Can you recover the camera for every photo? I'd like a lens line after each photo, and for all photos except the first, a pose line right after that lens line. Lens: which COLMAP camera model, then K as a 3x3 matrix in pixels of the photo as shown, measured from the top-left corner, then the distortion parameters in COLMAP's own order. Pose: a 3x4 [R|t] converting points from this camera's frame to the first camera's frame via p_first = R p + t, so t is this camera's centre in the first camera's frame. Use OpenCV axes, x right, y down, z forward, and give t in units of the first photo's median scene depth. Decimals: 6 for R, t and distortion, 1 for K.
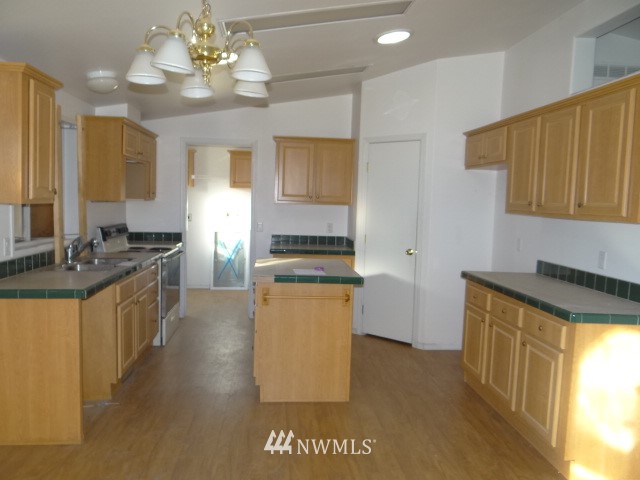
lens RADIAL K [[508.2, 0, 316.4], [0, 508.2, 240.7], [0, 0, 1]] dist [0.000564, -0.004650]
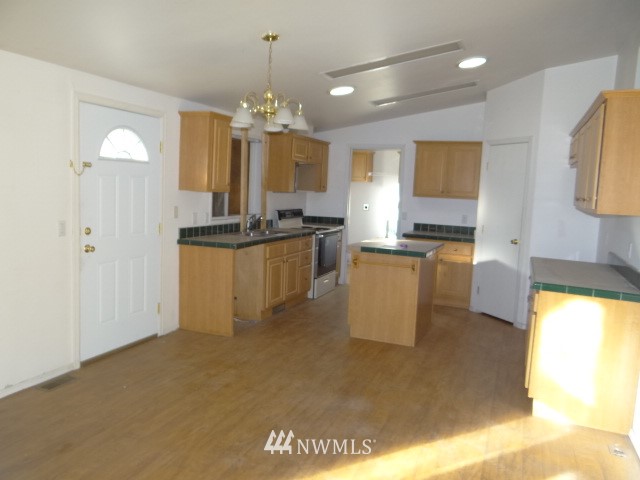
lens RADIAL K [[508.2, 0, 316.4], [0, 508.2, 240.7], [0, 0, 1]] dist [0.000564, -0.004650]
pose [[0.889836, 0.058458, -0.452520, 0.313715], [-0.054556, 0.998275, 0.021682, 0.021215], [0.453007, 0.005394, 0.891491, -0.215352]]
